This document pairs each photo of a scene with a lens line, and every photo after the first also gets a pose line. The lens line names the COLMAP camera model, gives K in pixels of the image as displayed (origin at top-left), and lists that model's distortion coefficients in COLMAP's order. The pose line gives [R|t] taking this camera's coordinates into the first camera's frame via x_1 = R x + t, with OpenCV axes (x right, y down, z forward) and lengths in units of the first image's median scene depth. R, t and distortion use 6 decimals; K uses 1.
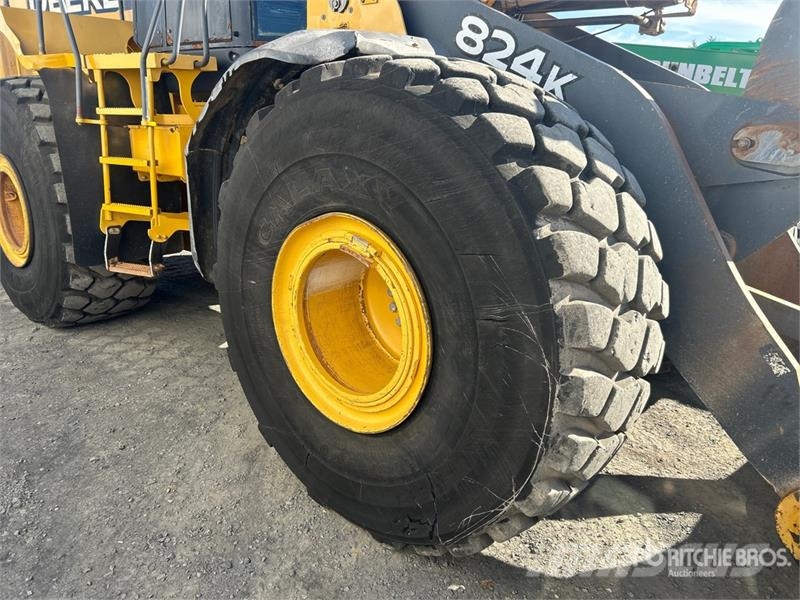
lens RADIAL K [[555.8, 0, 398.9], [0, 555.8, 310.6], [0, 0, 1]] dist [-0.003050, -0.003839]
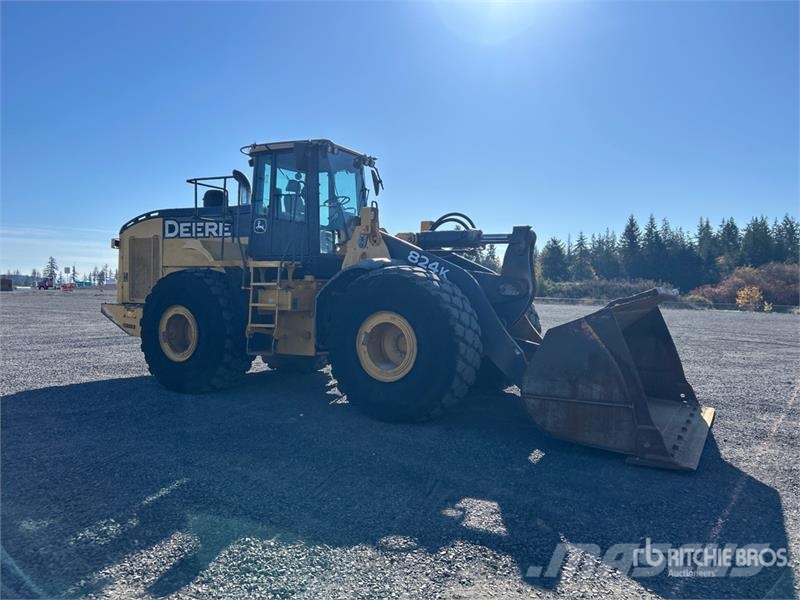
lens RADIAL K [[602.3, 0, 400.0], [0, 602.3, 300.0], [0, 0, 1]] dist [0.007282, -0.002931]
pose [[0.981220, -0.021394, 0.191704, -0.540674], [0.079845, 0.949739, -0.302690, 0.657676], [-0.175593, 0.312312, 0.933610, -1.835268]]
